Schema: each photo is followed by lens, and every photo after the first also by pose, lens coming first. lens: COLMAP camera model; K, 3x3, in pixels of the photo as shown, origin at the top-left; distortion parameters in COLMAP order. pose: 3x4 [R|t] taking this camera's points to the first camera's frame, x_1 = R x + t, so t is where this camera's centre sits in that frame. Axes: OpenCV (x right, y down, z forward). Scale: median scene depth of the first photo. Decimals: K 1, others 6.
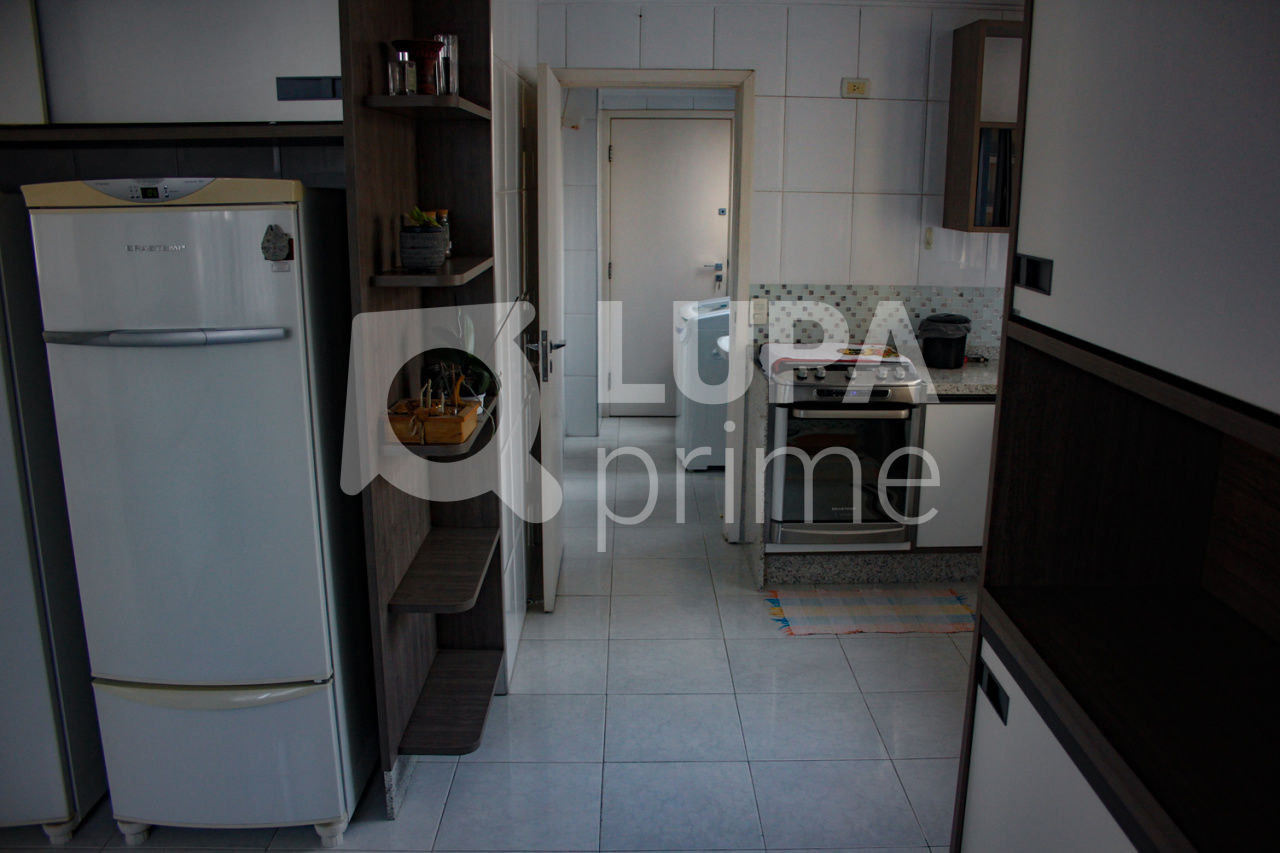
lens RADIAL K [[1038.7, 0, 647.3], [0, 1038.7, 441.1], [0, 0, 1]] dist [-0.161649, 0.144821]
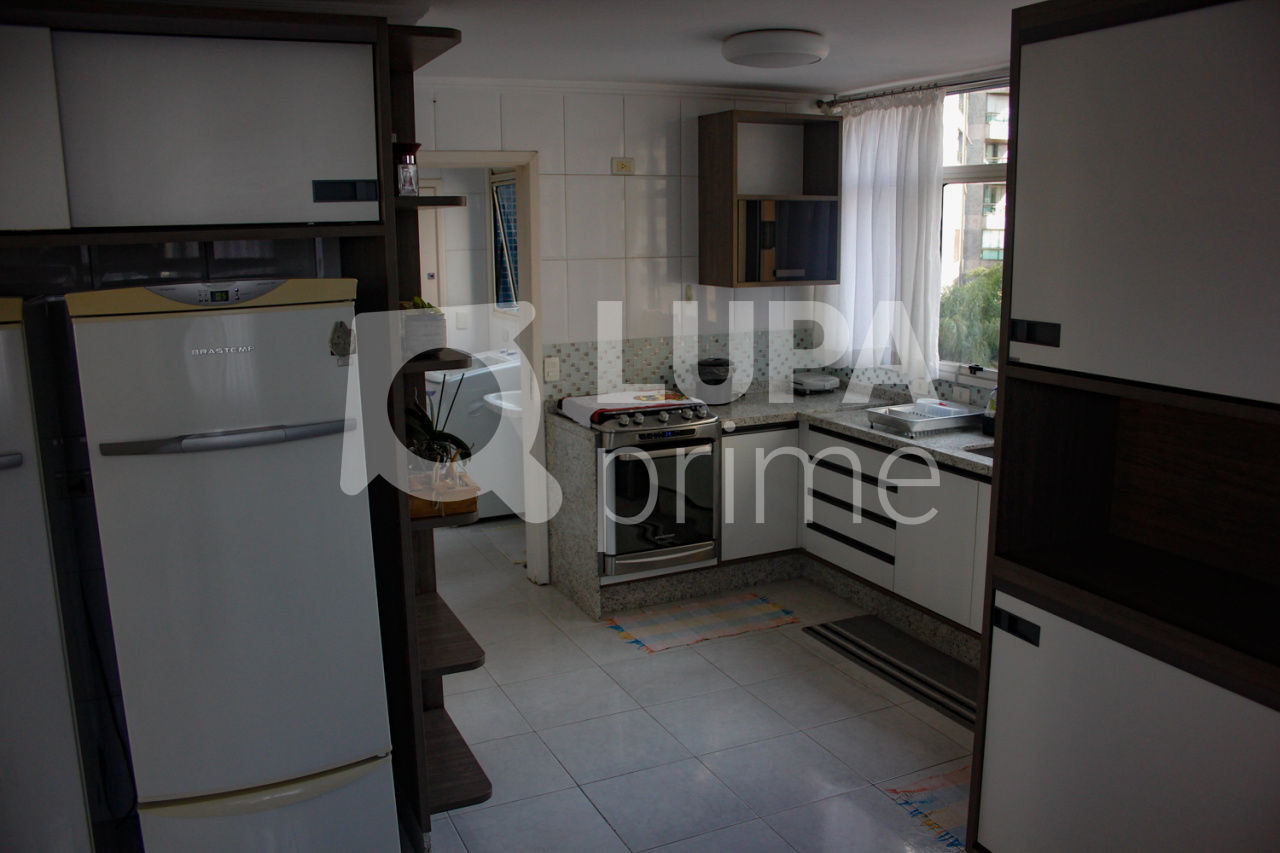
lens RADIAL K [[1038.7, 0, 647.3], [0, 1038.7, 441.1], [0, 0, 1]] dist [-0.161649, 0.144821]
pose [[0.913553, -0.100171, 0.394191, -0.271555], [0.118294, 0.992738, -0.021877, -0.015892], [-0.389137, 0.066616, 0.918768, -0.047030]]
